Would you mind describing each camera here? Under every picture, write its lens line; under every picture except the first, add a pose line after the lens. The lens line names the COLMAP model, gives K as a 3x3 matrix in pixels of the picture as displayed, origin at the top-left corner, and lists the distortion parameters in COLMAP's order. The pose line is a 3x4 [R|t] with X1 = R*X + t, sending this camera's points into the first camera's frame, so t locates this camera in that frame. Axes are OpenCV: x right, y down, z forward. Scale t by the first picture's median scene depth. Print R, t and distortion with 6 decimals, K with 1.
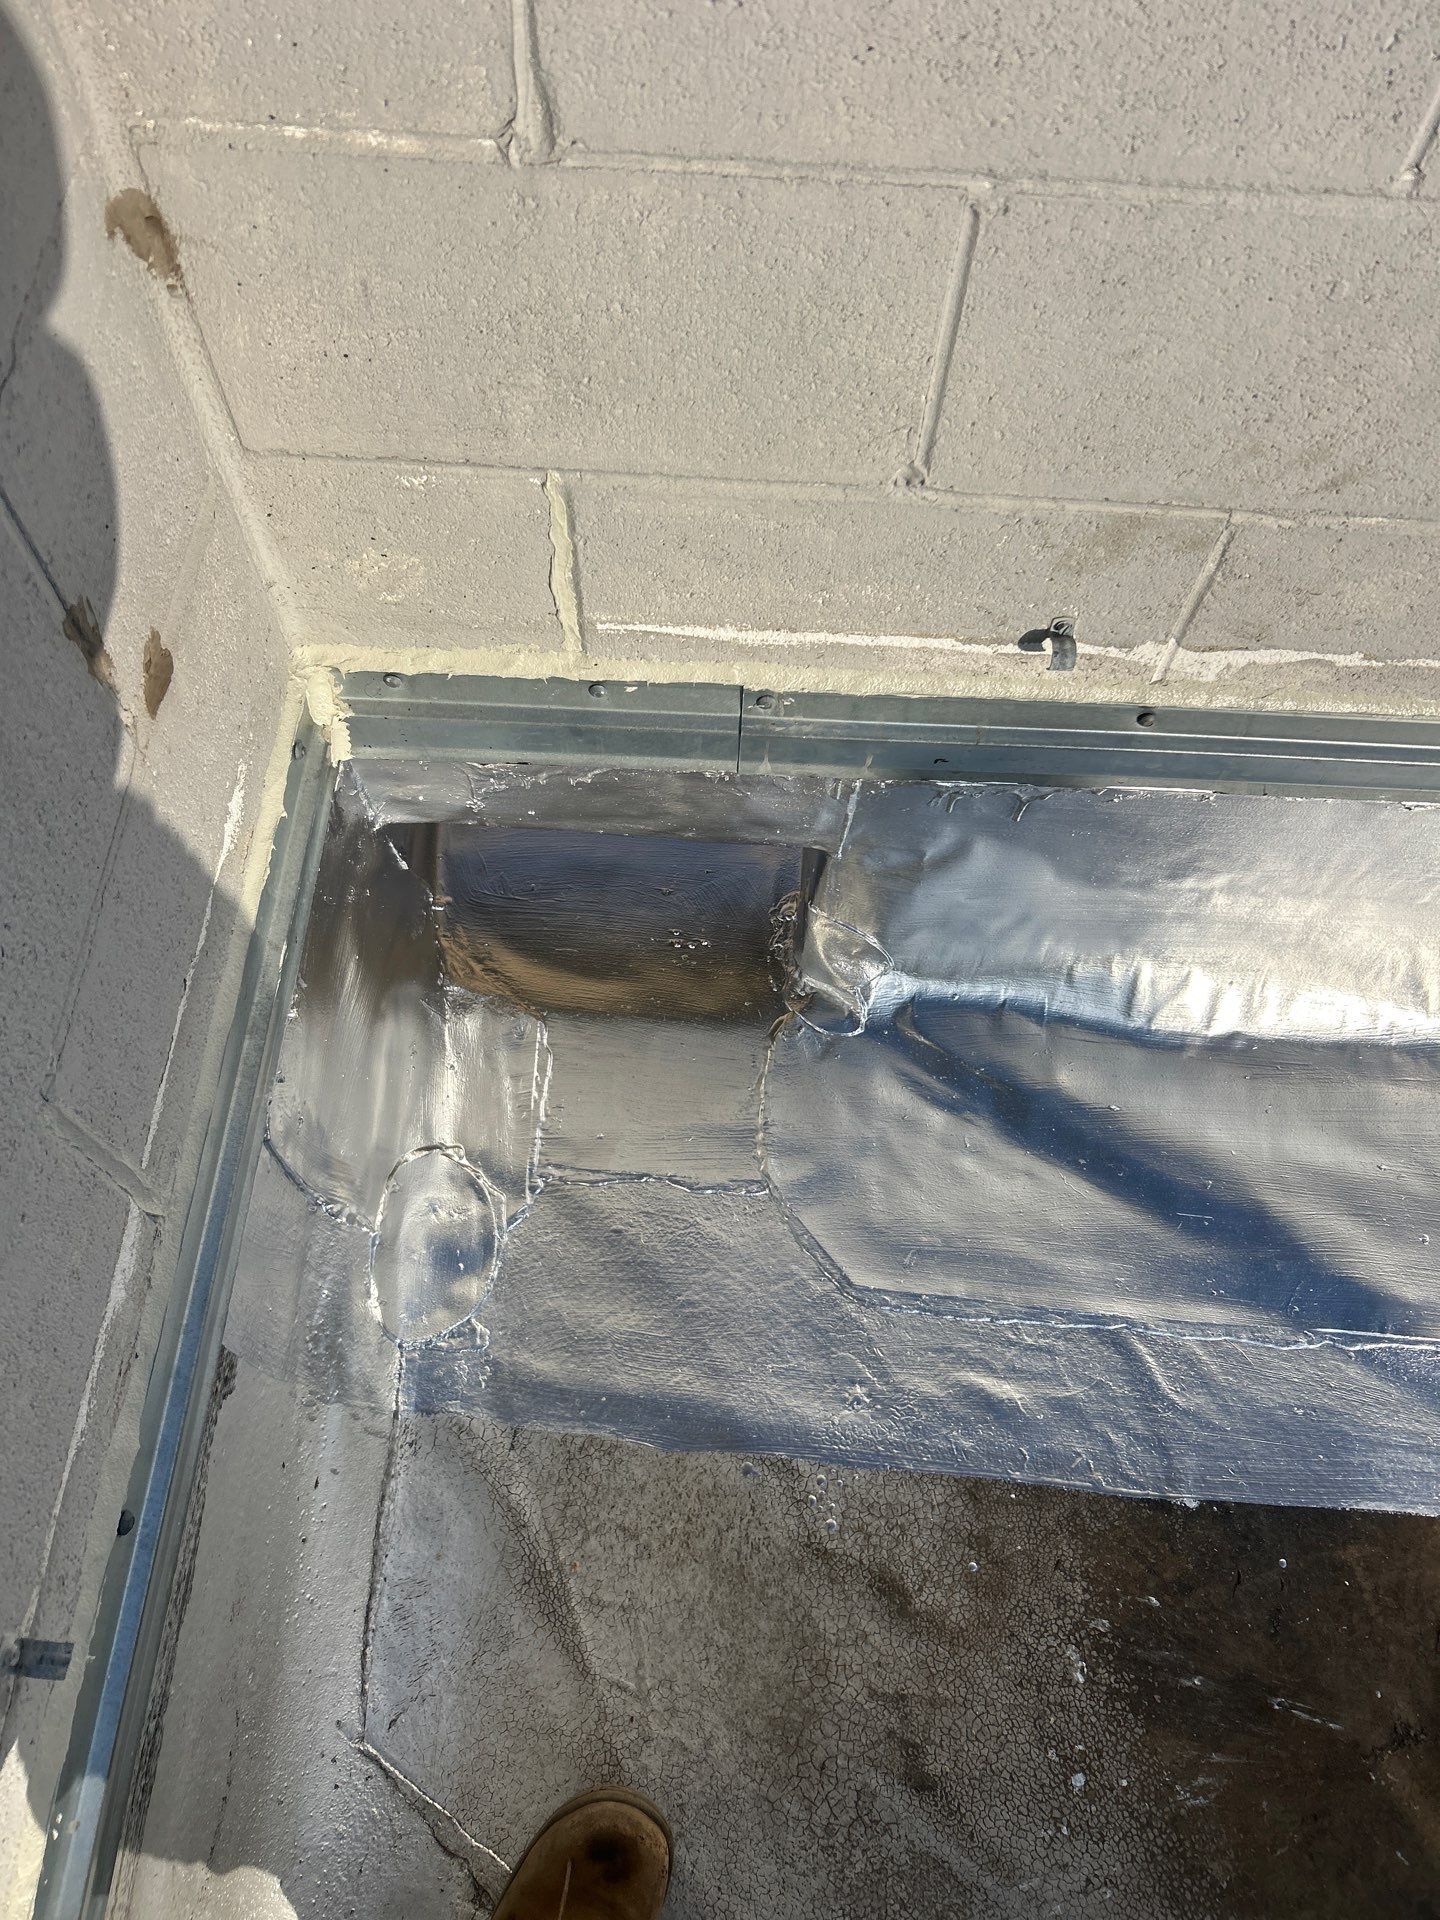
lens RADIAL K [[1443.5, 0, 708.5], [0, 1443.5, 952.4], [0, 0, 1]] dist [0.002503, -0.011083]
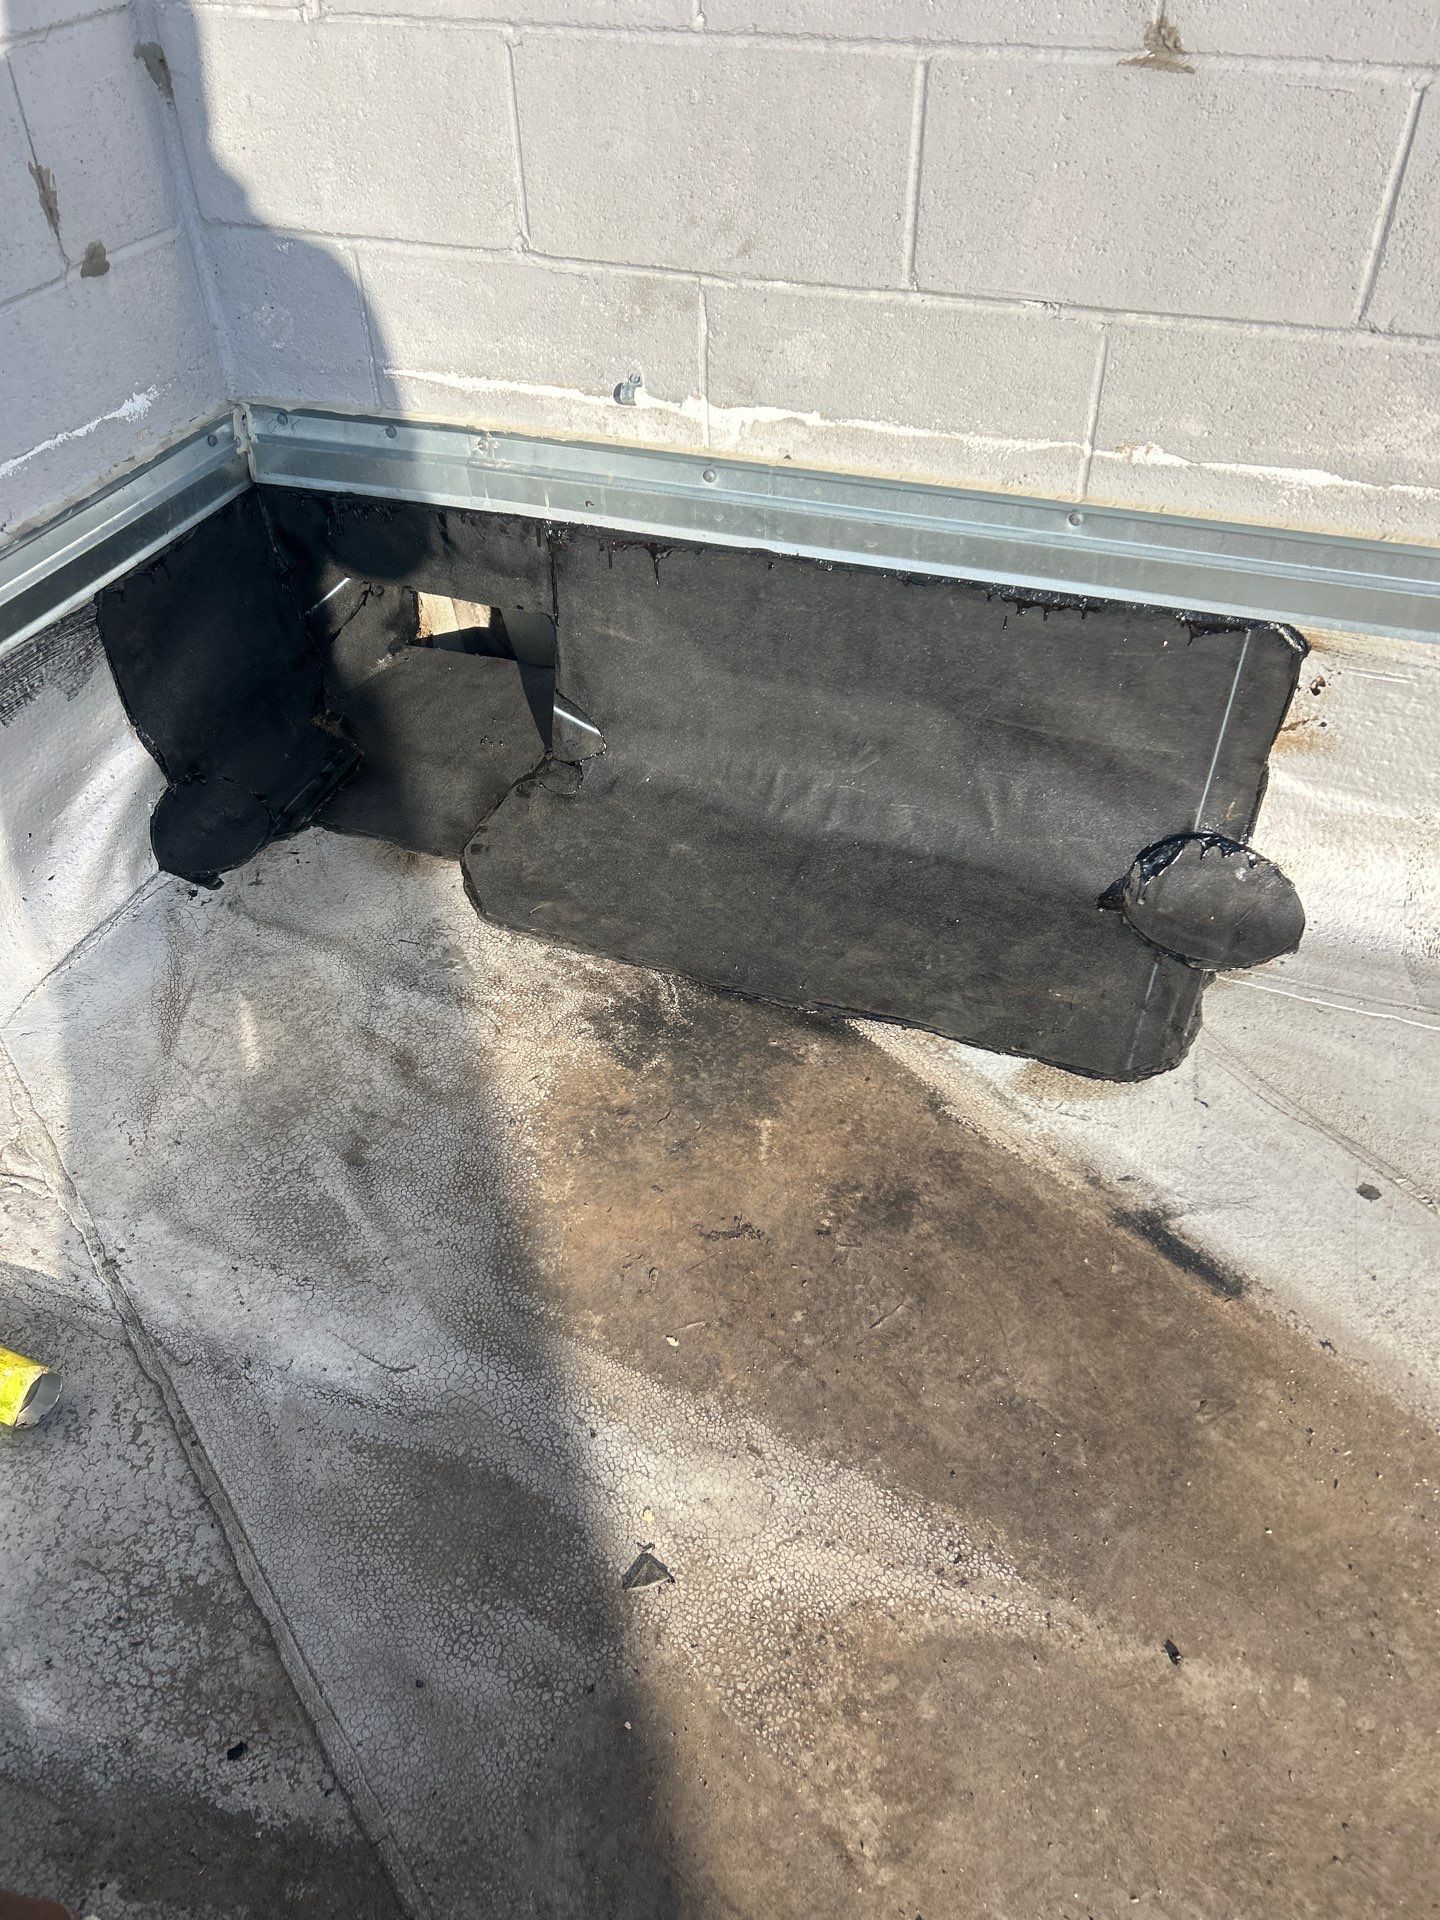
lens RADIAL K [[1443.5, 0, 730.1], [0, 1443.5, 960.9], [0, 0, 1]] dist [0.002503, -0.011083]
pose [[0.955229, 0.173235, -0.239848, 0.697802], [-0.250245, 0.905543, -0.342593, 0.730389], [0.157843, 0.387276, 0.908352, -0.155026]]
